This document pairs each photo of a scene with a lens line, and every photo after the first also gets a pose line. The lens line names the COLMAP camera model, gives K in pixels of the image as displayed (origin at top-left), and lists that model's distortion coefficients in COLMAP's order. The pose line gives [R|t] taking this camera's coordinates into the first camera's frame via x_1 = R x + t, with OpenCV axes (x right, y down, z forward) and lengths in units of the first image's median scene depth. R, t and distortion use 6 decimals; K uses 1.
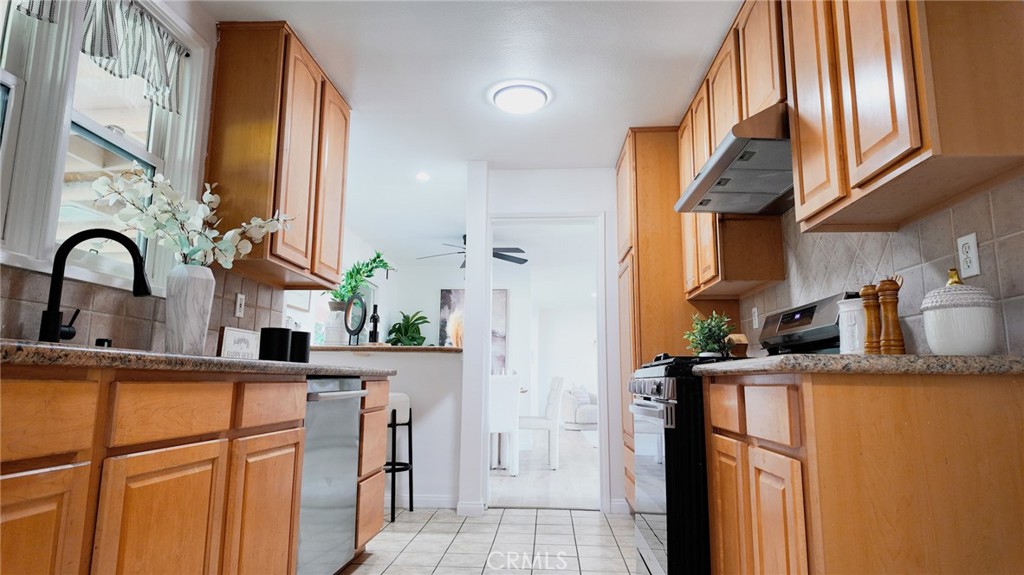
lens RADIAL K [[600.9, 0, 512.0], [0, 600.9, 287.5], [0, 0, 1]] dist [0.079792, -0.084698]
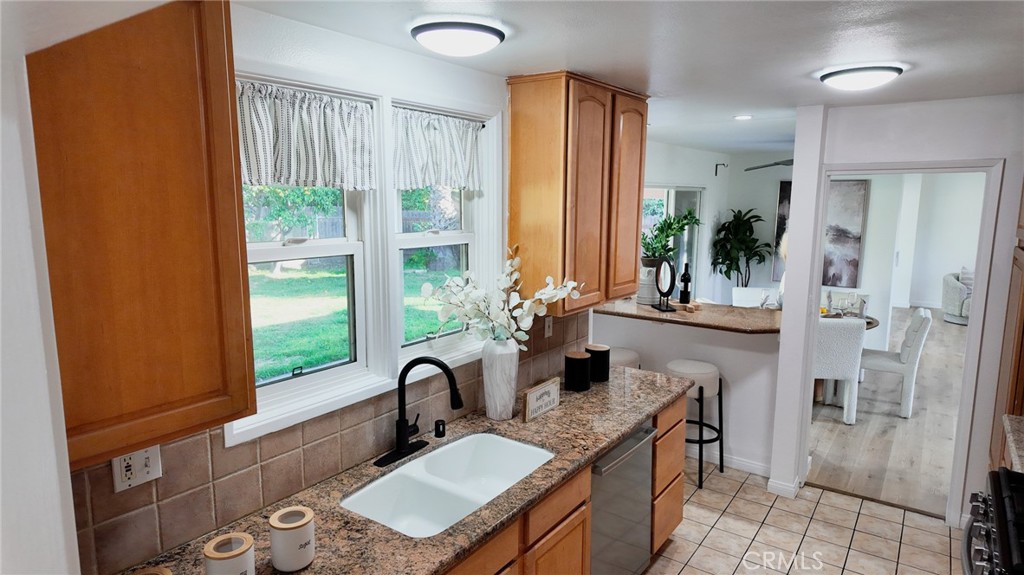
lens RADIAL K [[600.9, 0, 512.0], [0, 600.9, 287.5], [0, 0, 1]] dist [0.079792, -0.084698]
pose [[0.848974, 0.072326, -0.523462, 0.051807], [0.089387, 0.956659, 0.277152, -0.250244], [0.520820, -0.282085, 0.805714, 0.063101]]
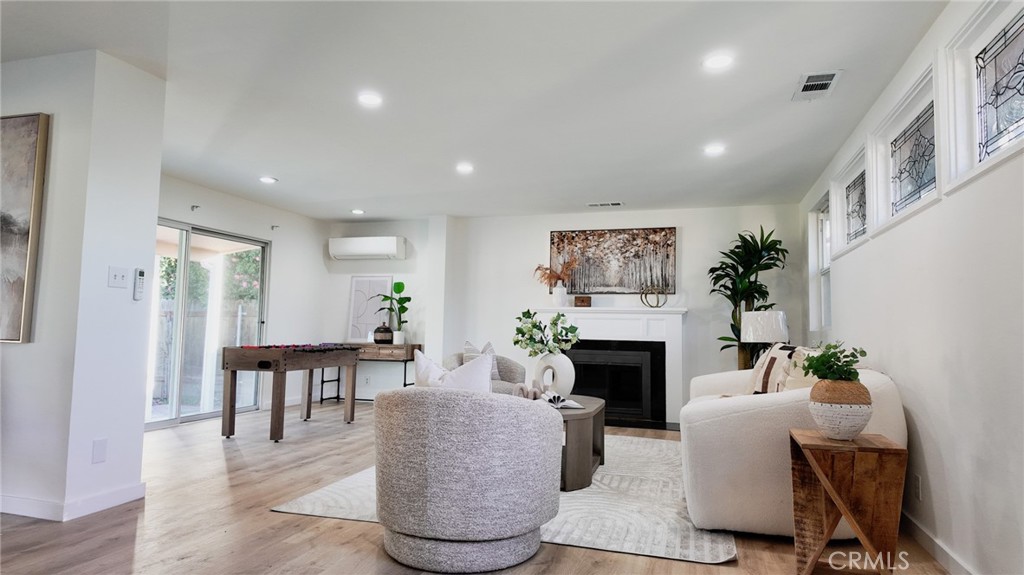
lens RADIAL K [[616.6, 0, 513.9], [0, 616.6, 280.2], [0, 0, 1]] dist [0.086240, -0.096008]
pose [[0.974177, -0.010497, -0.225541, 0.735663], [0.027028, 0.997157, 0.070334, 0.174639], [0.224162, -0.074614, 0.971691, 1.256559]]
